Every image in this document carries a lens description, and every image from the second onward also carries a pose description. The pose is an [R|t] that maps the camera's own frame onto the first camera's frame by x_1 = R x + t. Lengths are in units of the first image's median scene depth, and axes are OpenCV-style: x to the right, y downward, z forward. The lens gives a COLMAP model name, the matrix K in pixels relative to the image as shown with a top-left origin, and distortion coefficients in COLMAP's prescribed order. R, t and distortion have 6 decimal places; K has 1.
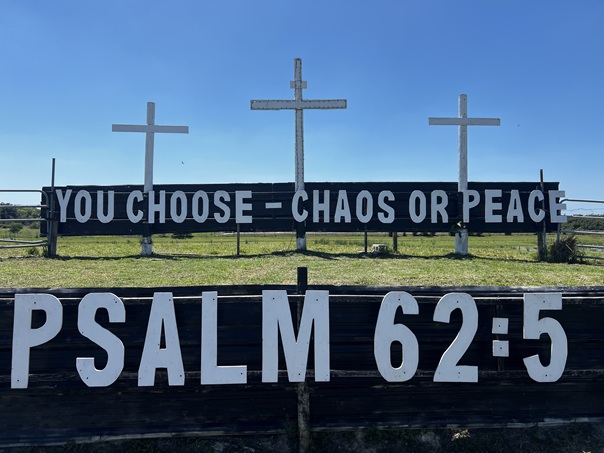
lens RADIAL K [[474.5, 0, 299.0], [0, 474.5, 229.9], [0, 0, 1]] dist [0.063495, -0.061938]
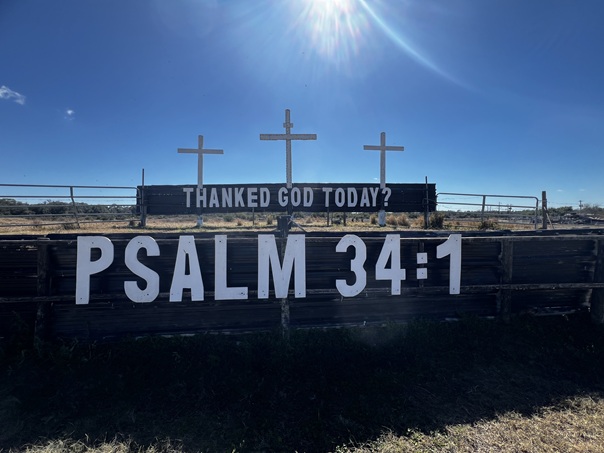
lens RADIAL K [[249.8, 0, 299.8], [0, 249.8, 230.1], [0, 0, 1]] dist [0.001592, 0.000826]
pose [[0.999493, -0.005693, 0.031330, 0.029260], [0.004290, 0.998992, 0.044680, 0.078200], [-0.031553, -0.044523, 0.998510, 0.245625]]
